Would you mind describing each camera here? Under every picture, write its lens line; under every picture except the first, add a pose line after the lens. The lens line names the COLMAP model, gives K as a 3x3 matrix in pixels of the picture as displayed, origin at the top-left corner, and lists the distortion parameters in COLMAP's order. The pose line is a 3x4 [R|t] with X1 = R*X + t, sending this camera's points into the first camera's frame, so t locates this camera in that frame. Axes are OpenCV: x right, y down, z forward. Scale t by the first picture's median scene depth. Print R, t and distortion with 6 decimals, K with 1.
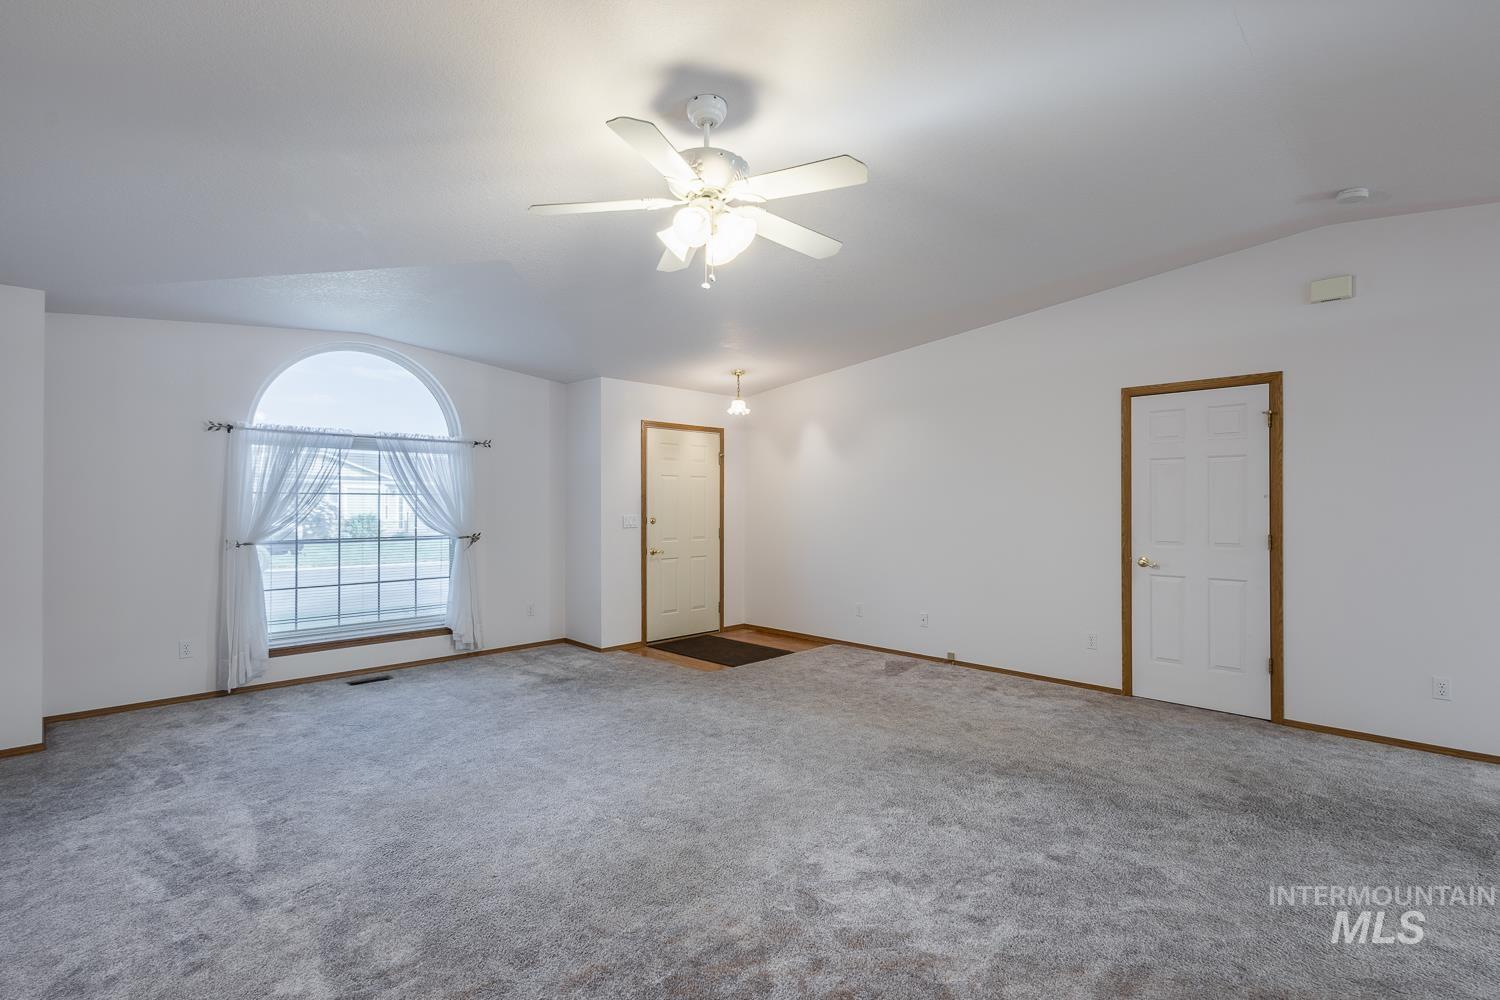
lens RADIAL K [[699.0, 0, 750.0], [0, 699.0, 500.0], [0, 0, 1]] dist [0.018495, -0.000052]
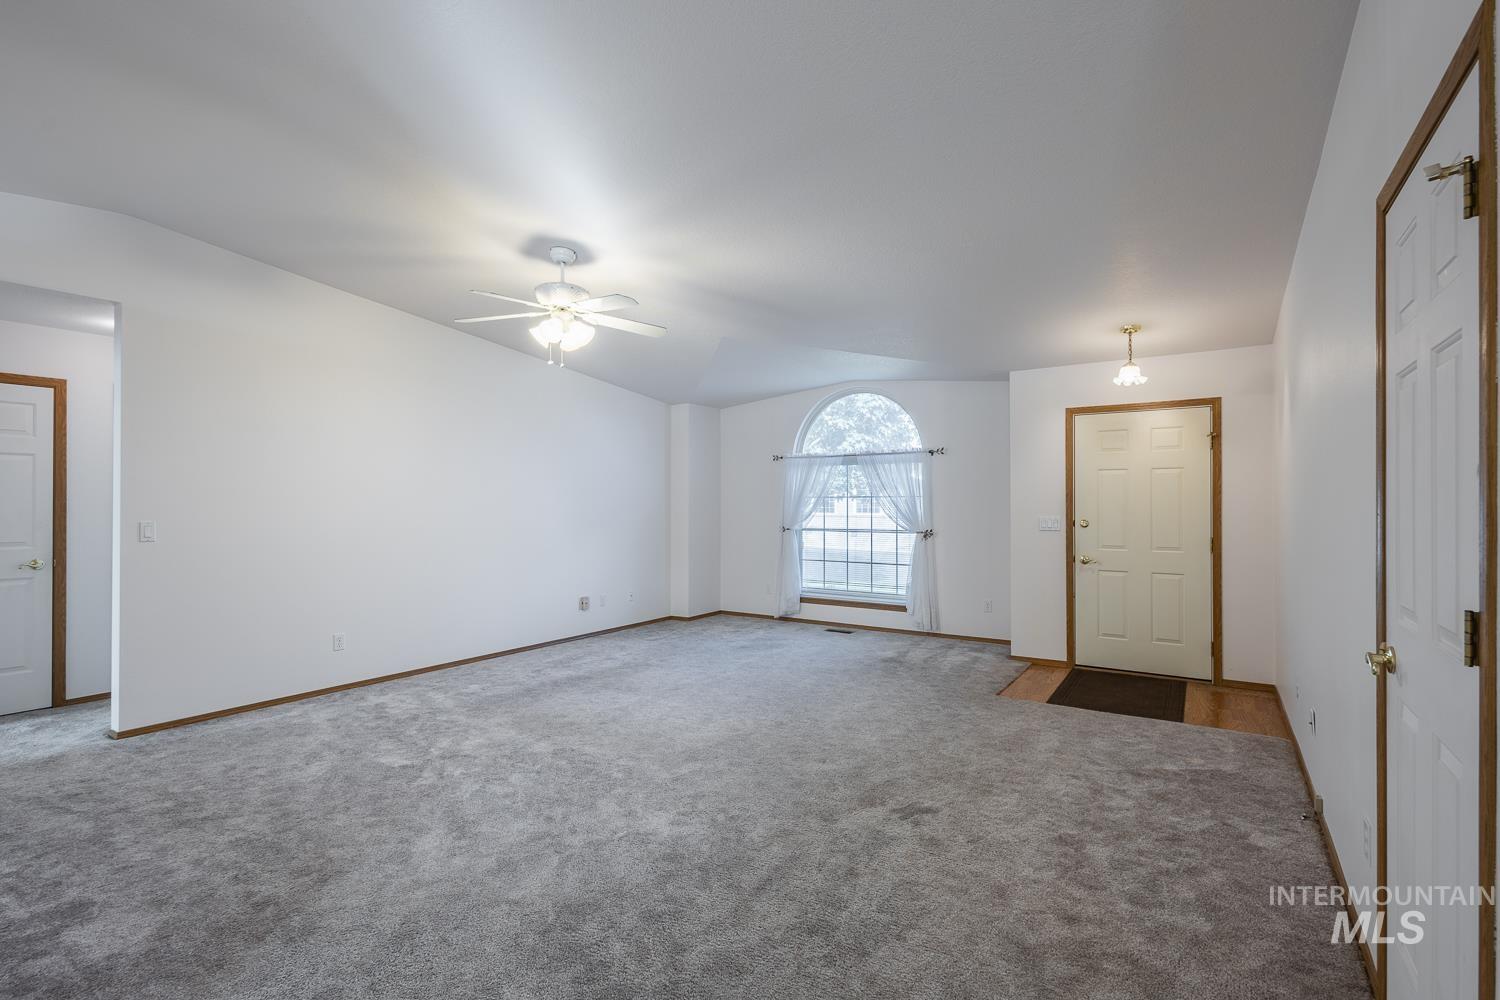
lens RADIAL K [[699.0, 0, 750.0], [0, 699.0, 500.0], [0, 0, 1]] dist [0.018495, -0.000052]
pose [[0.203143, -0.007049, -0.979124, 0.704353], [0.003648, 0.999973, -0.006442, 0.005218], [0.979142, -0.002263, 0.203163, 0.492004]]
